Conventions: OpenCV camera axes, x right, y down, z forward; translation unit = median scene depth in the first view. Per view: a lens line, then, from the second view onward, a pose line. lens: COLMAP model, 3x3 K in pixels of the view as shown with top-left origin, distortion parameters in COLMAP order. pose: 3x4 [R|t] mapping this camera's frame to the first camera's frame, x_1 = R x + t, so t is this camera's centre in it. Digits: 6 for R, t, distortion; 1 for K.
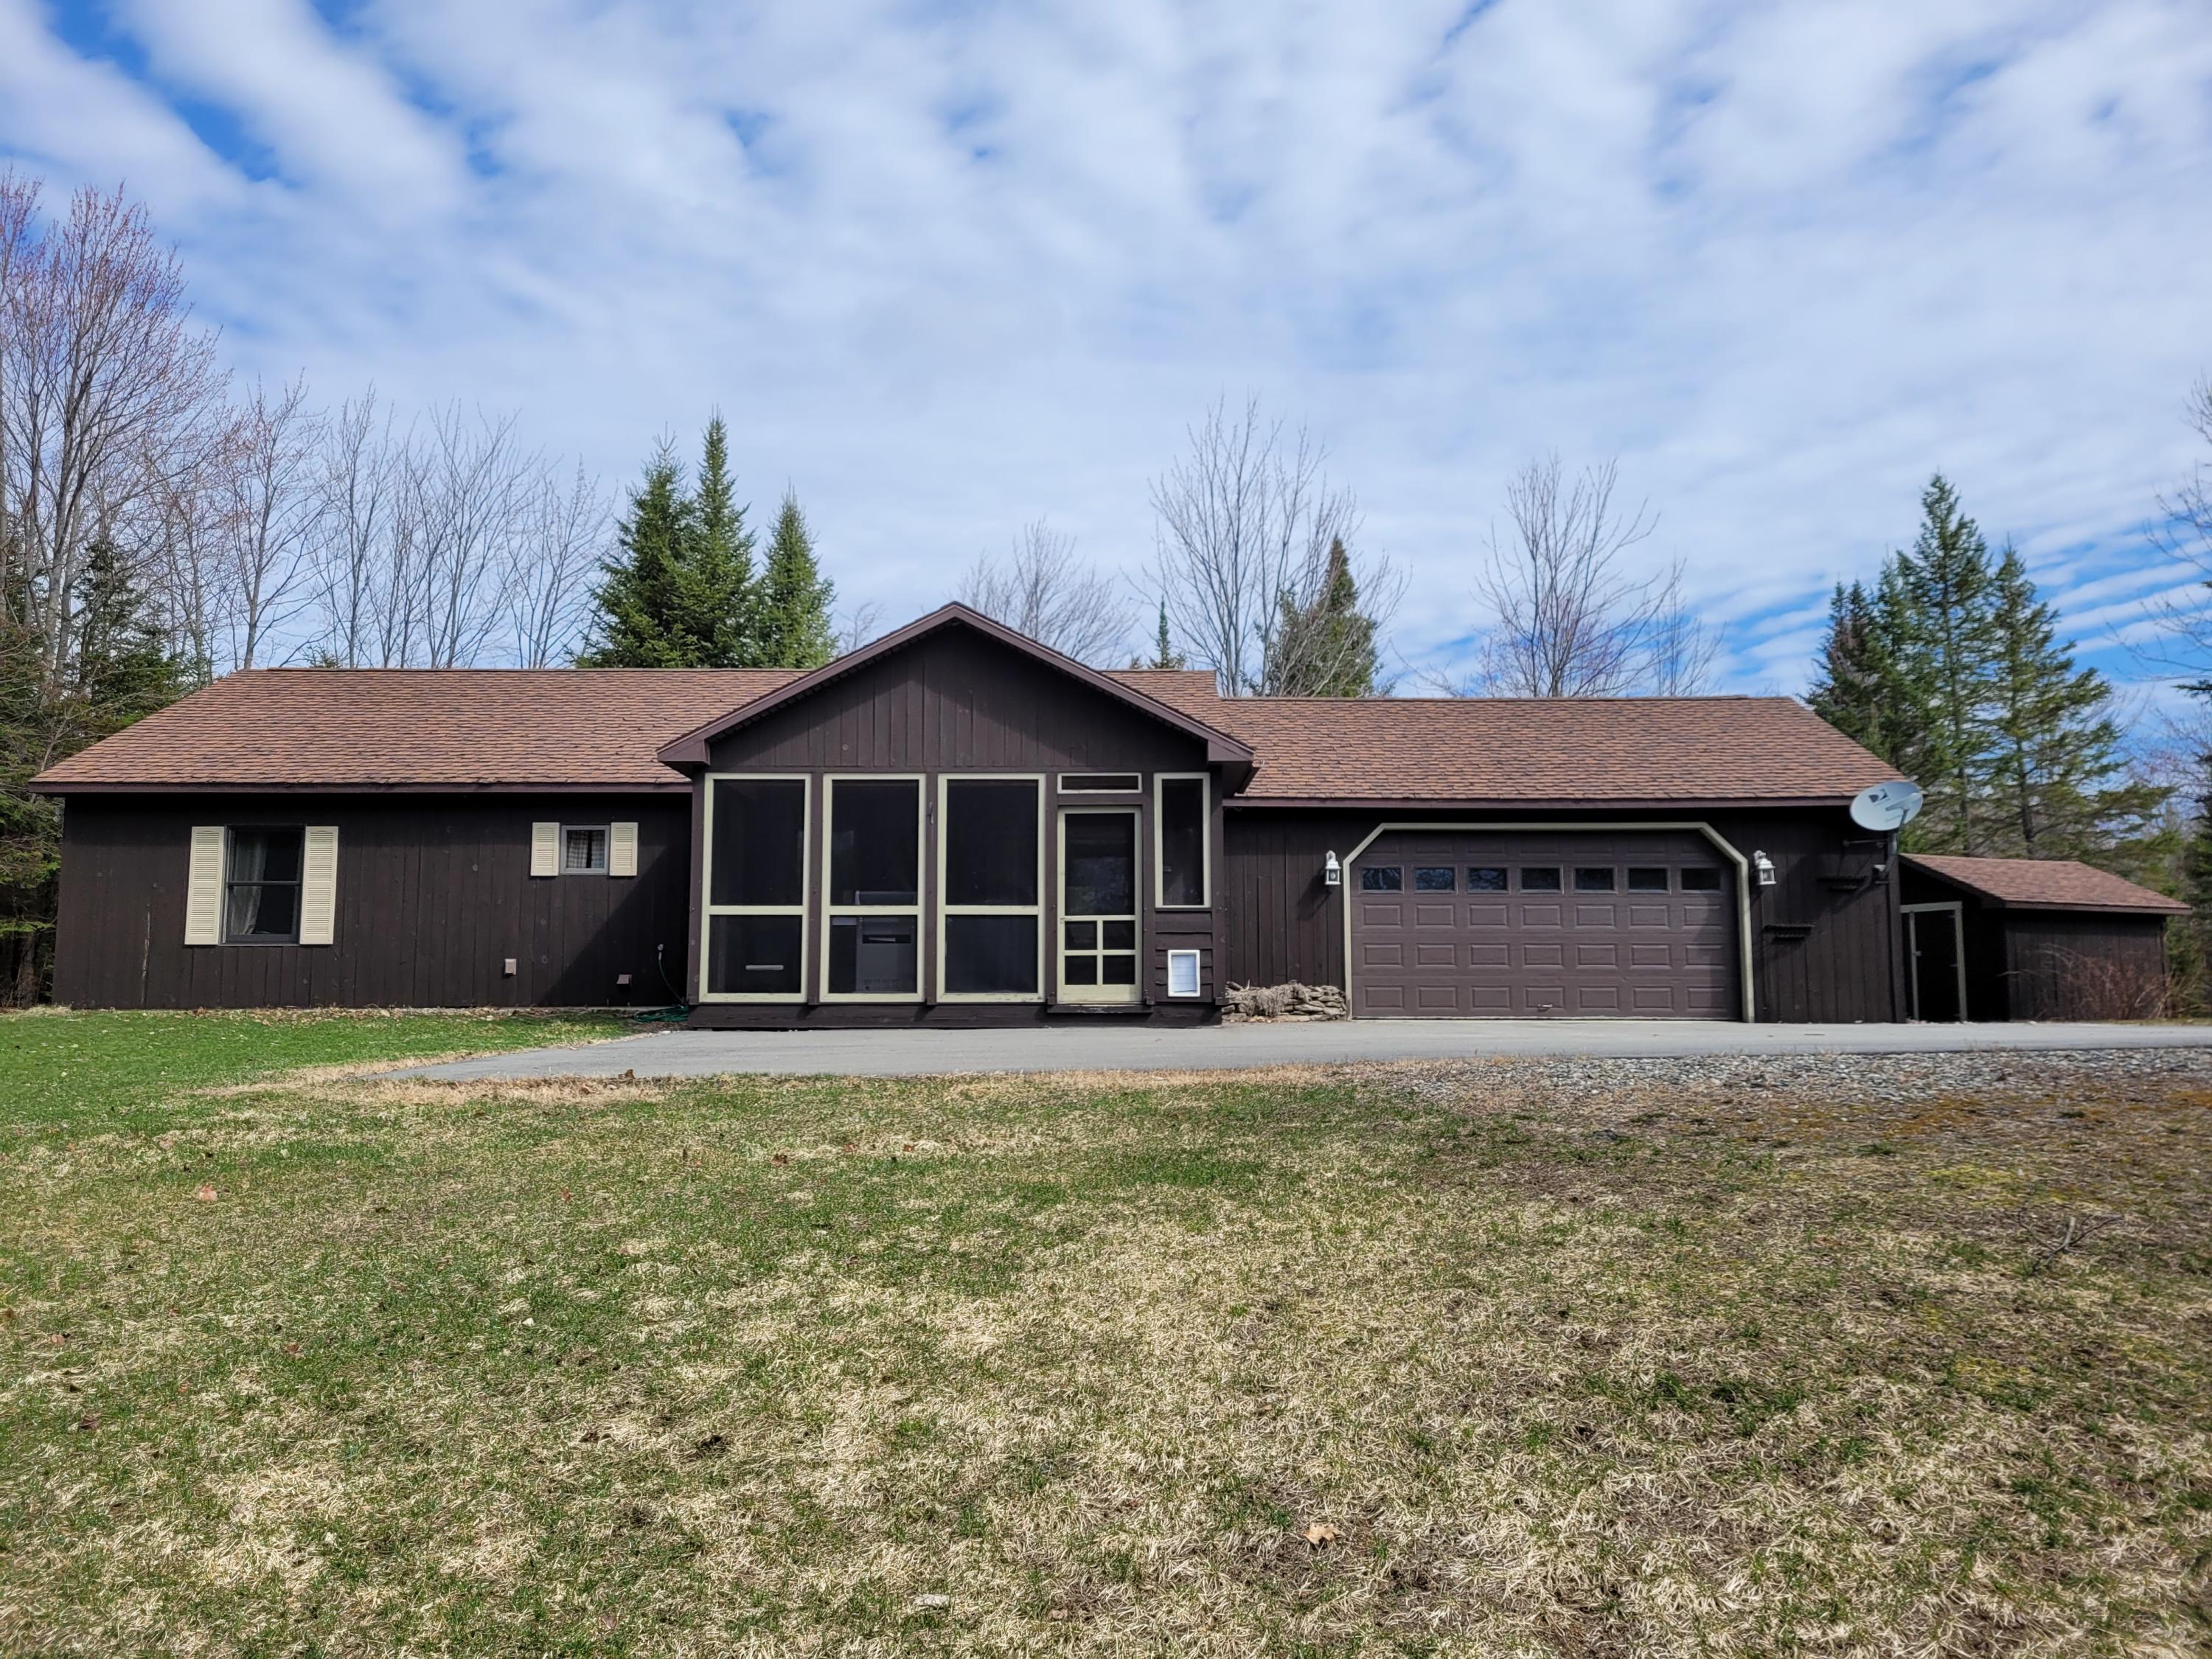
lens RADIAL K [[1710.1, 0, 1106.9], [0, 1710.1, 864.5], [0, 0, 1]] dist [0.038761, -0.001385]
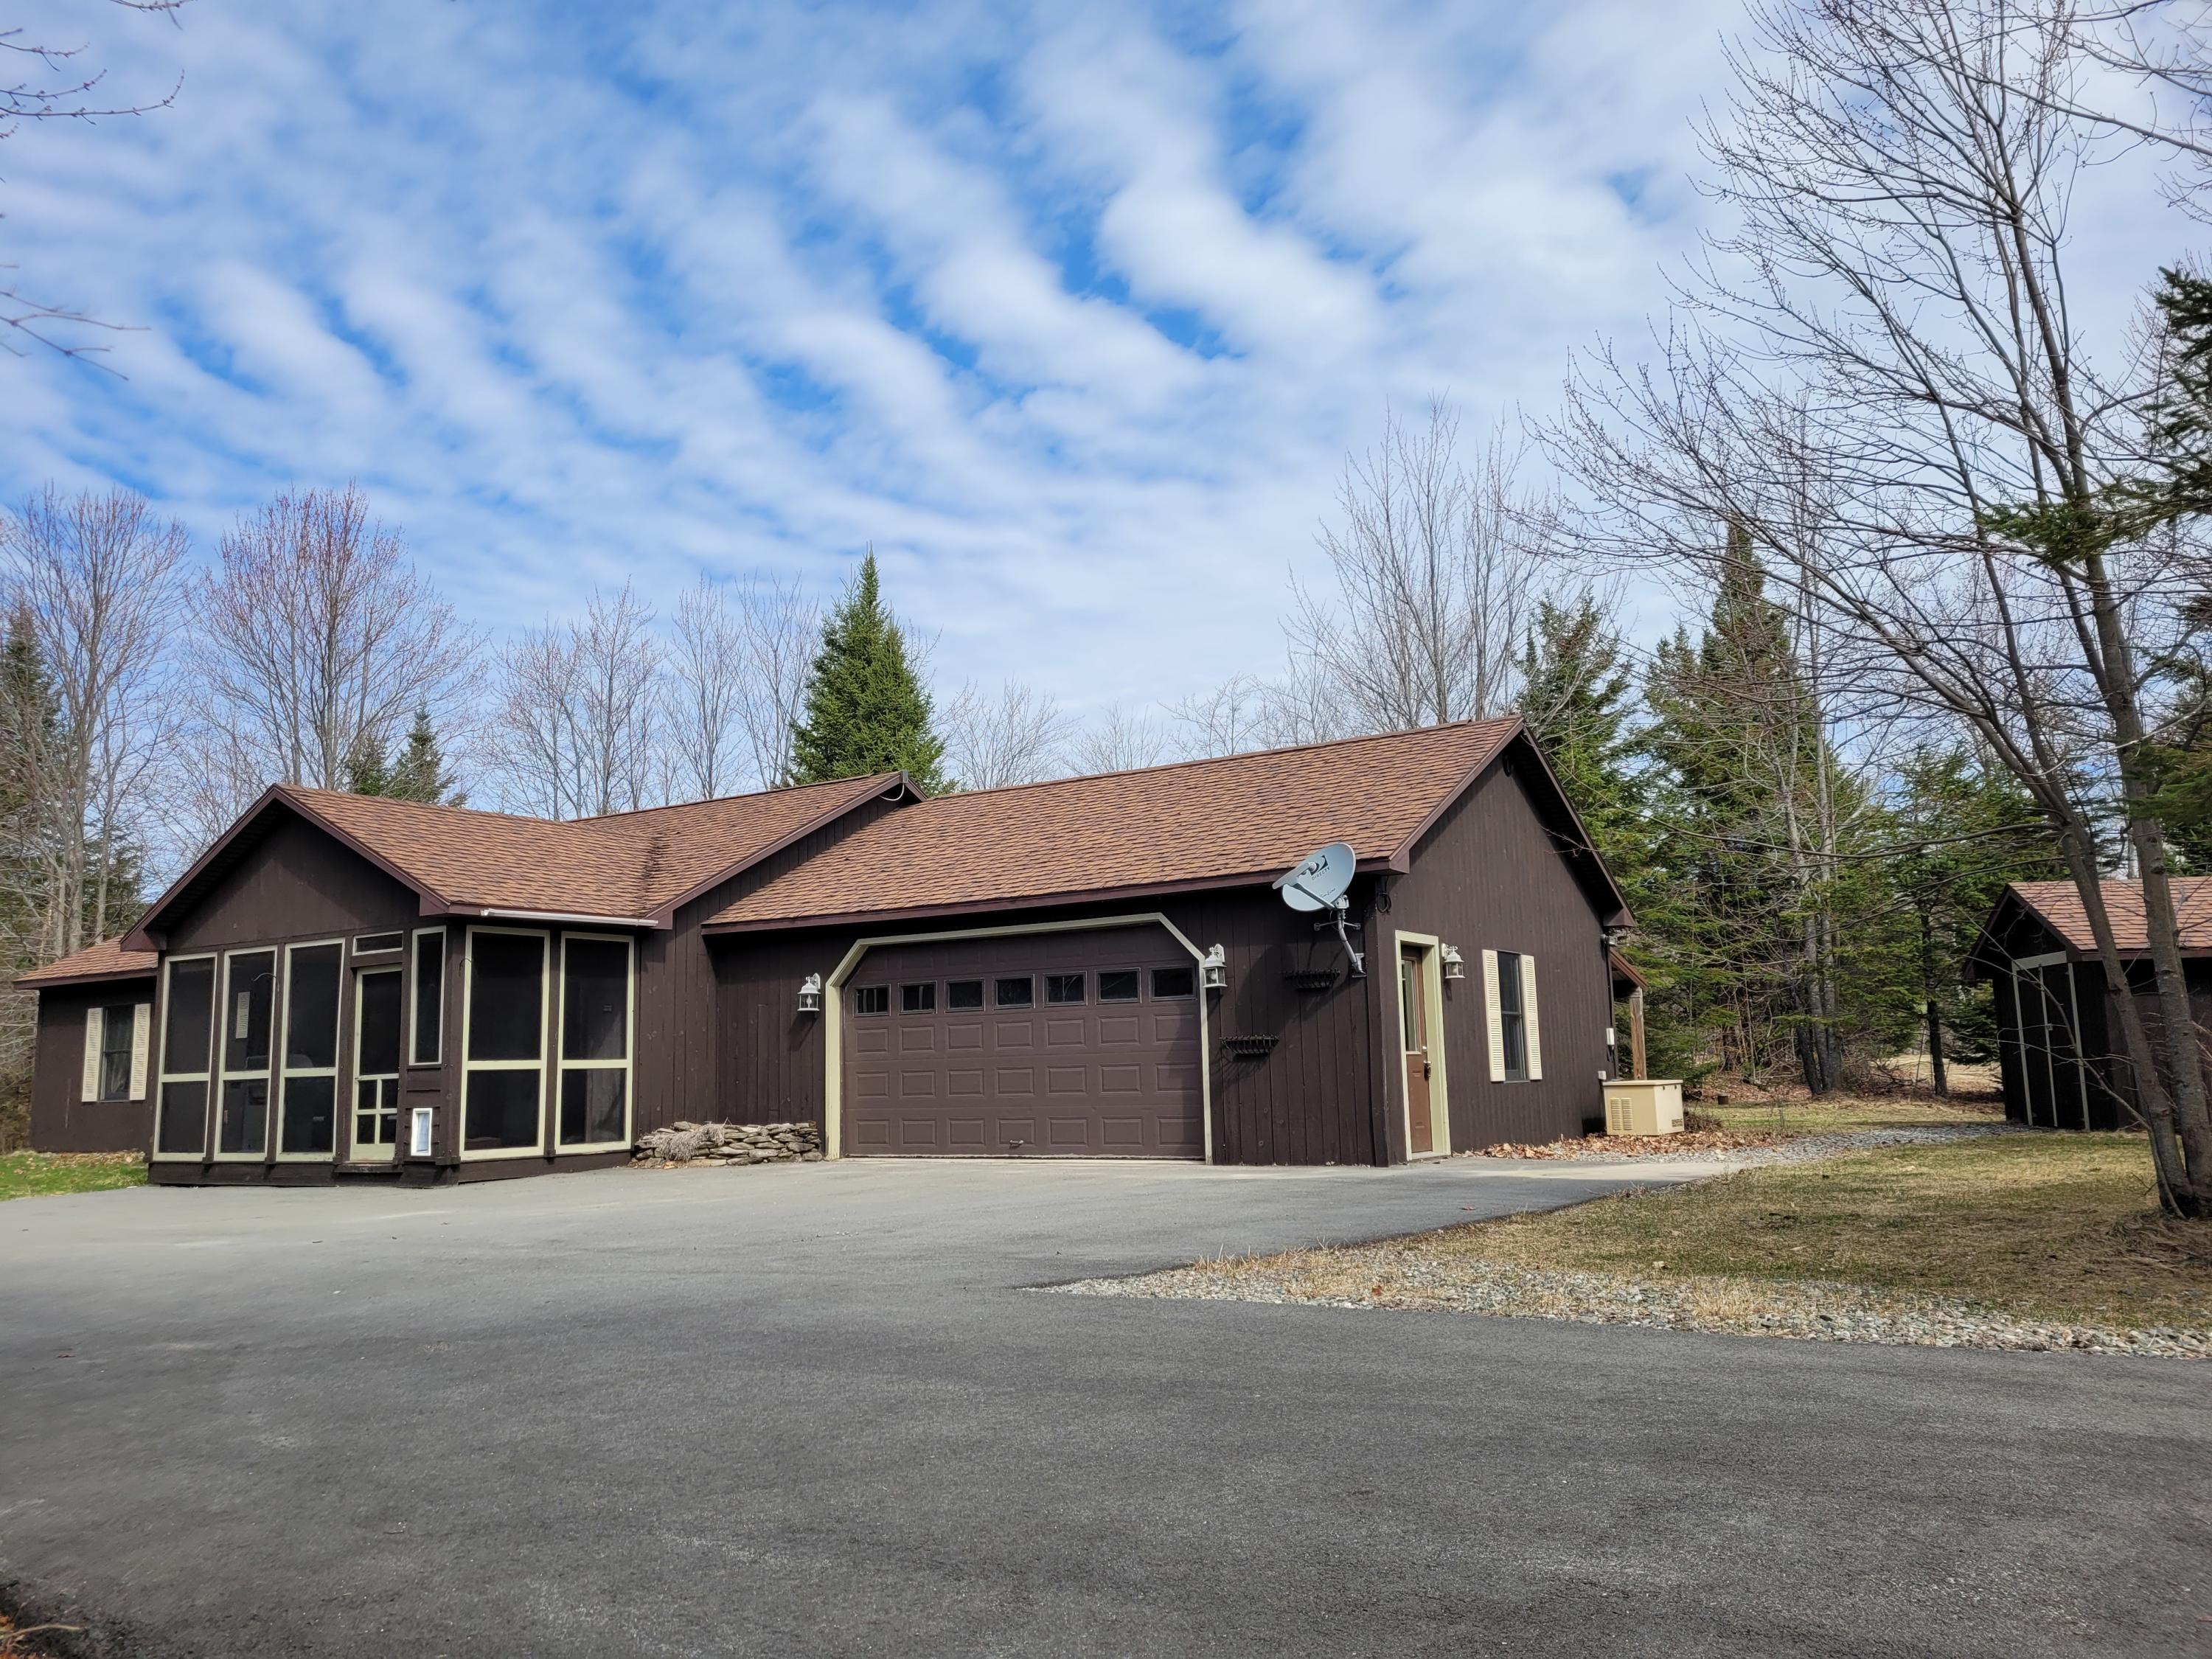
lens RADIAL K [[1646.2, 0, 1120.3], [0, 1646.2, 806.2], [0, 0, 1]] dist [0.067577, -0.055321]
pose [[0.847184, -0.104770, -0.520867, 0.754411], [0.073025, 0.994022, -0.081170, -0.013328], [0.526258, 0.030730, 0.849770, 0.324509]]
